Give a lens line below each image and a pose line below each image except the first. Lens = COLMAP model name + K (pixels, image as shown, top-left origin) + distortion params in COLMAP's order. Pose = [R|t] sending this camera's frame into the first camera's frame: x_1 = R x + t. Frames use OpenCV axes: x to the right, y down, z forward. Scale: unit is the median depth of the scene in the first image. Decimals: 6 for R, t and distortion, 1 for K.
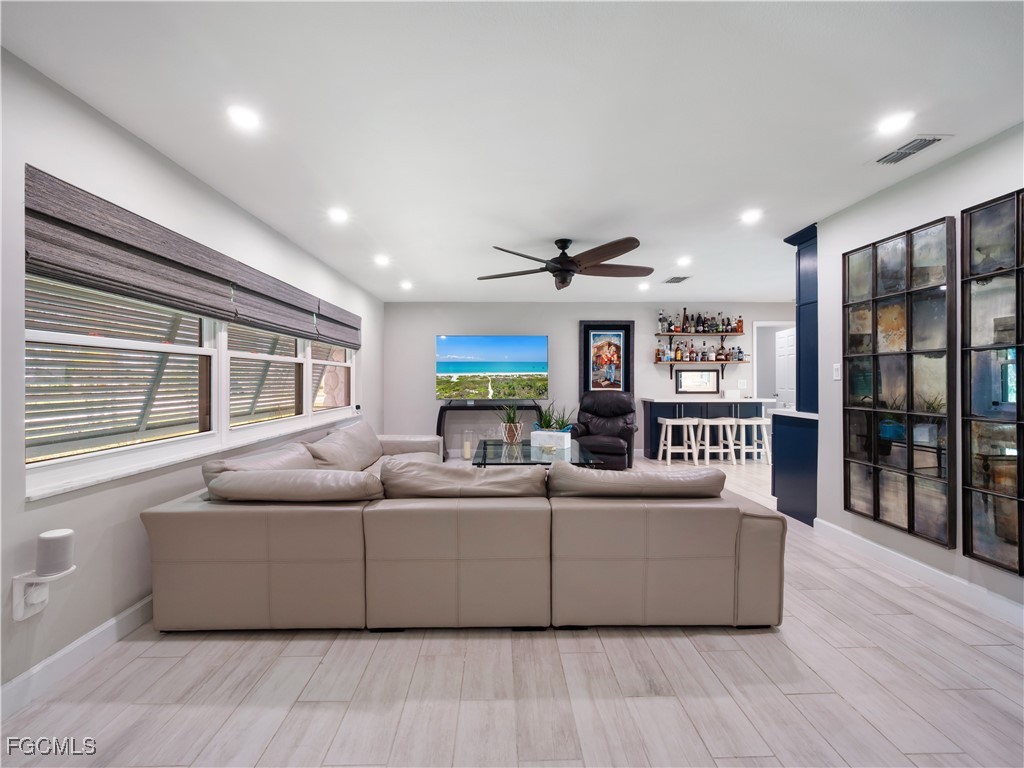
lens RADIAL K [[411.2, 0, 512.0], [0, 411.2, 384.0], [0, 0, 1]] dist [0.002323, 0.000412]
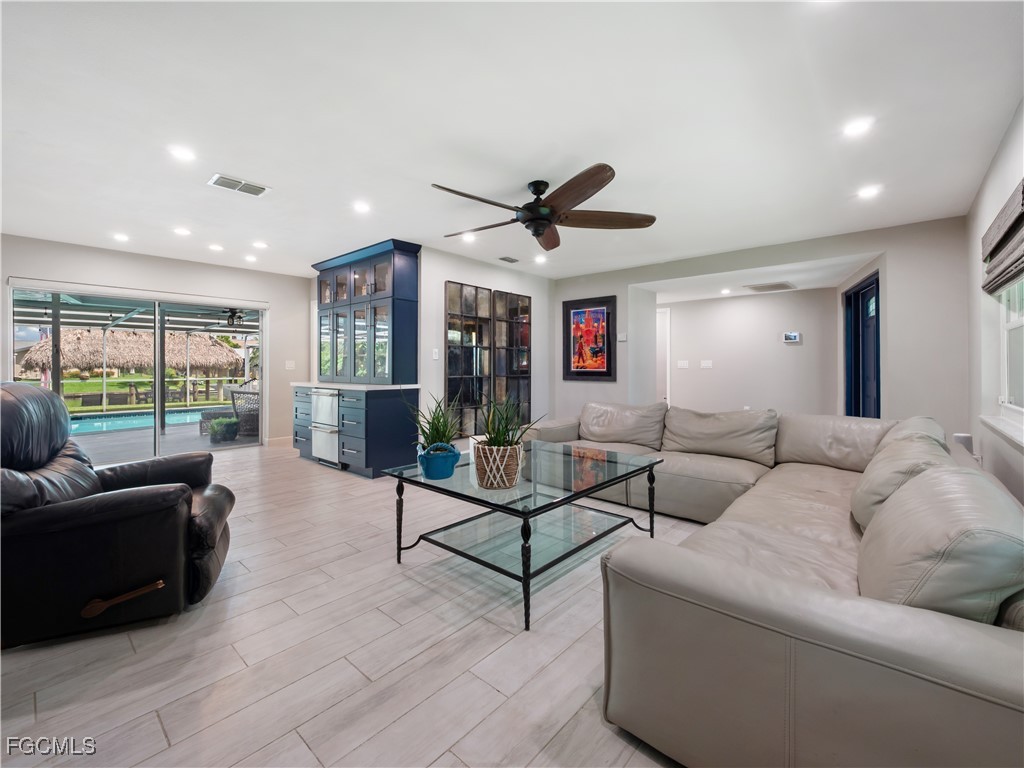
lens RADIAL K [[431.8, 0, 512.9], [0, 431.8, 359.5], [0, 0, 1]] dist [-0.000600, -0.000024]
pose [[-0.731149, -0.000090, 0.682218, -0.583516], [-0.000944, 0.999999, -0.000880, -0.010627], [-0.682218, -0.001287, -0.731148, 2.311502]]
